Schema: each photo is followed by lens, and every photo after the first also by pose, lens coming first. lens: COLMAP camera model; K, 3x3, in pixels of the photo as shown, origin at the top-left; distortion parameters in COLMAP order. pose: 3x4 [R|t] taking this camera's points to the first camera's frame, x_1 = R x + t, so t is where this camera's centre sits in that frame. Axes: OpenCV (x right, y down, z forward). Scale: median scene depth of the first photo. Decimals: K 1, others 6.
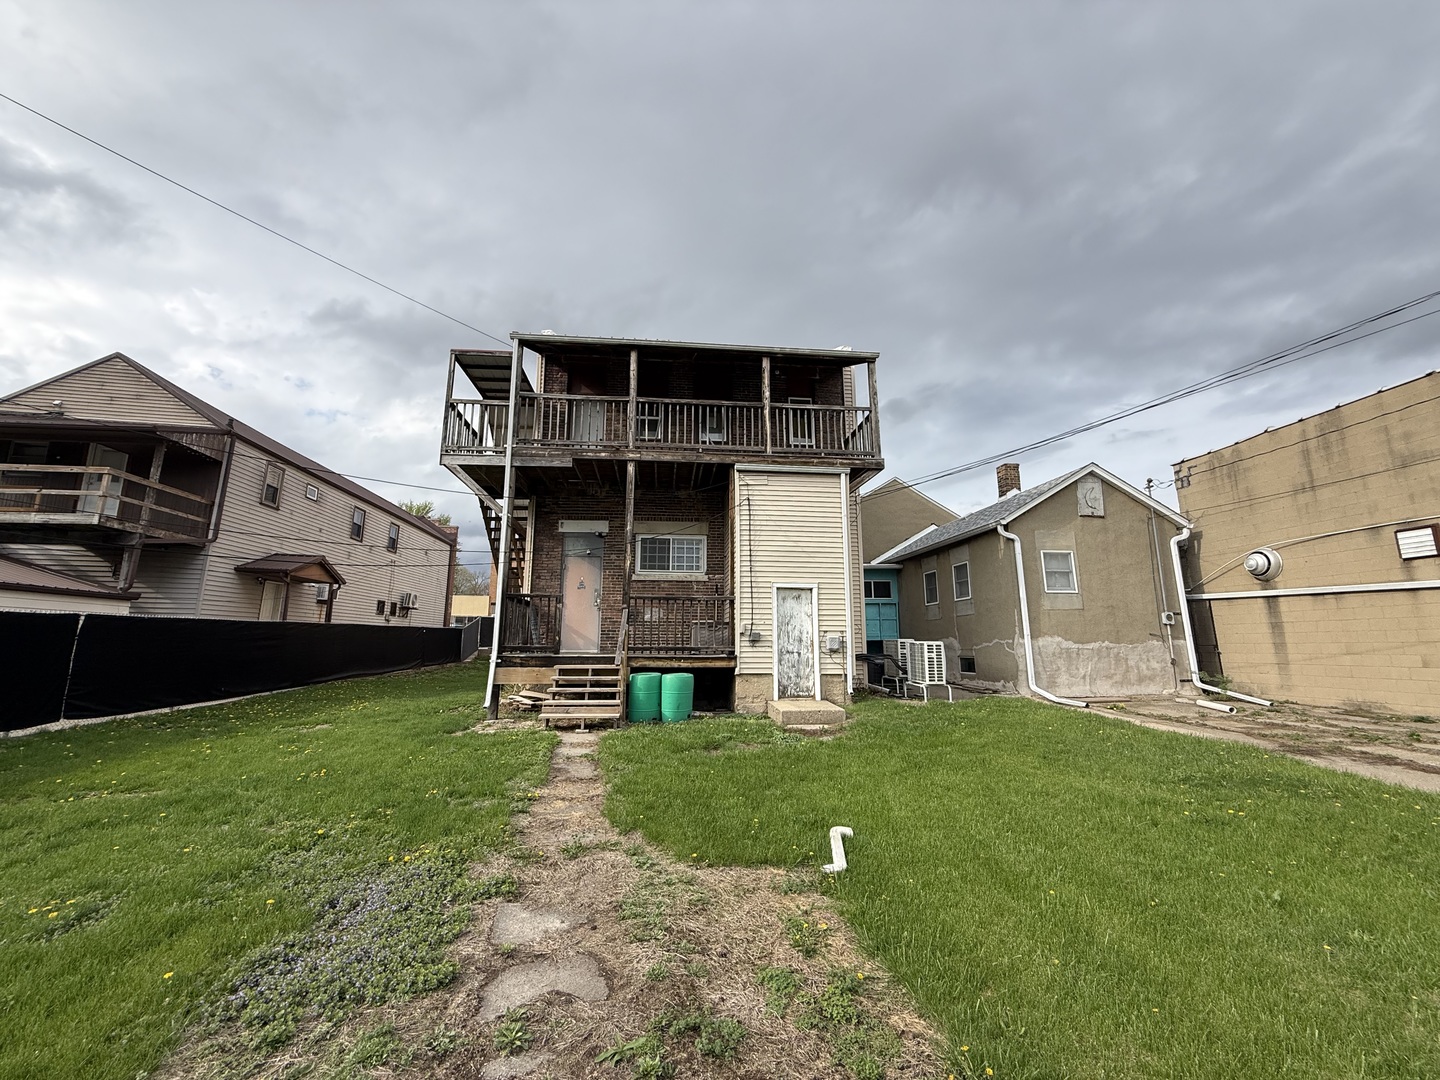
lens RADIAL K [[577.9, 0, 717.0], [0, 577.9, 537.5], [0, 0, 1]] dist [-0.001271, 0.000580]
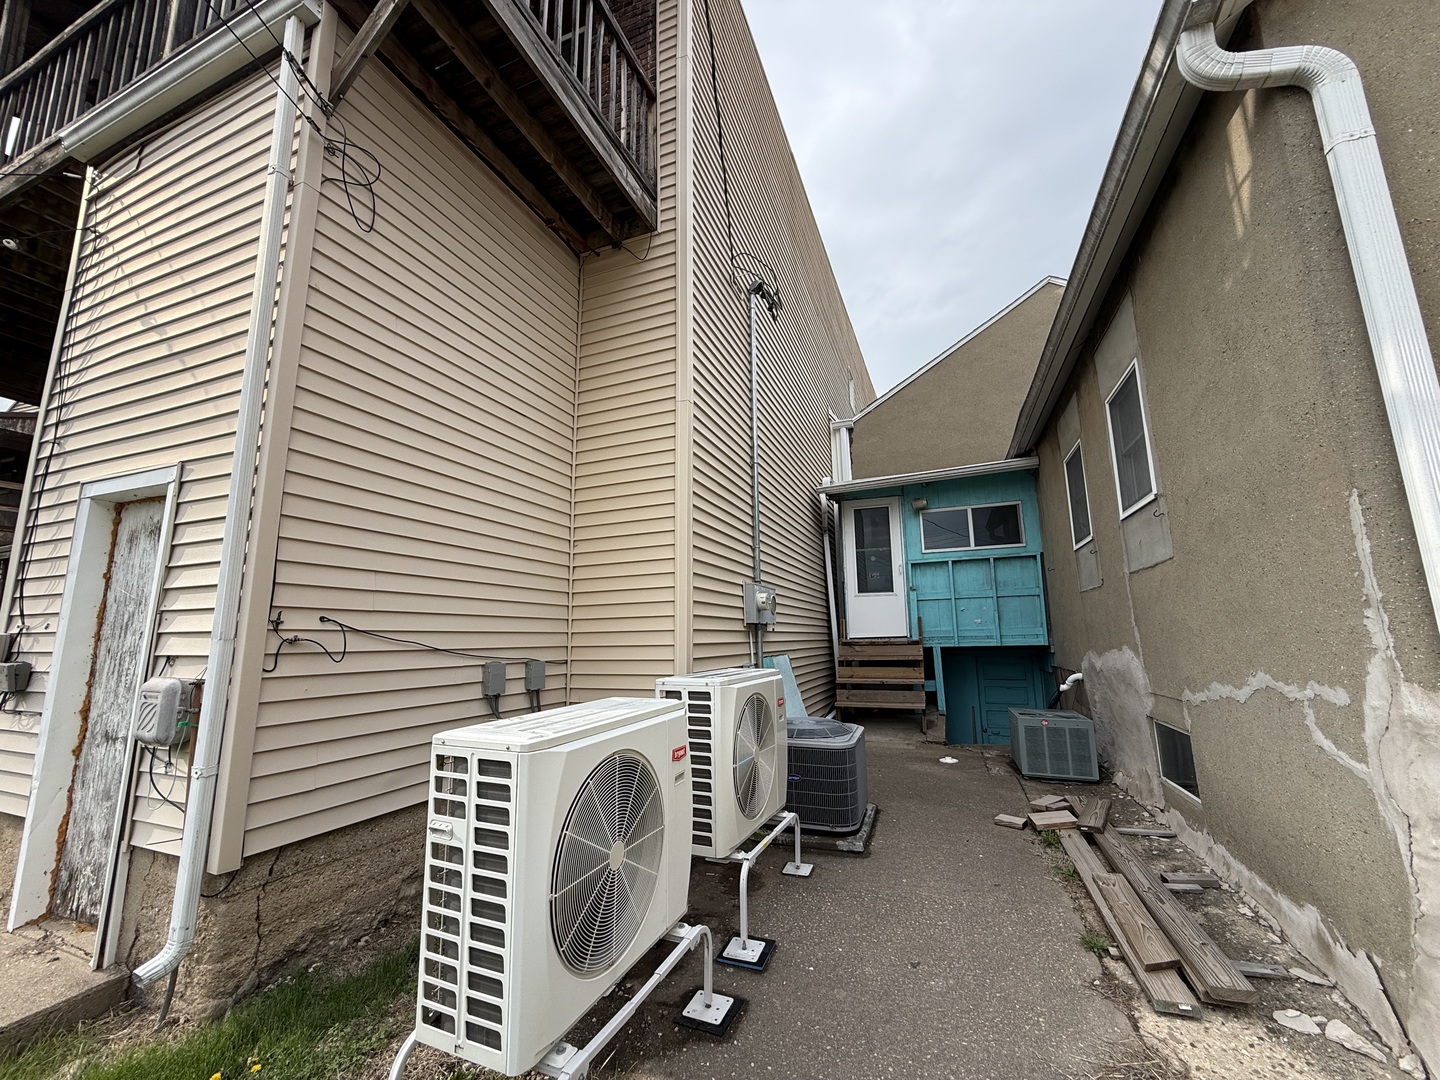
lens RADIAL K [[577.9, 0, 717.0], [0, 577.9, 537.5], [0, 0, 1]] dist [-0.001271, 0.000580]
pose [[0.886221, -0.090566, -0.454324, 0.460676], [0.098101, 0.995152, -0.007016, 0.127668], [0.452757, -0.038352, 0.890809, 0.831696]]
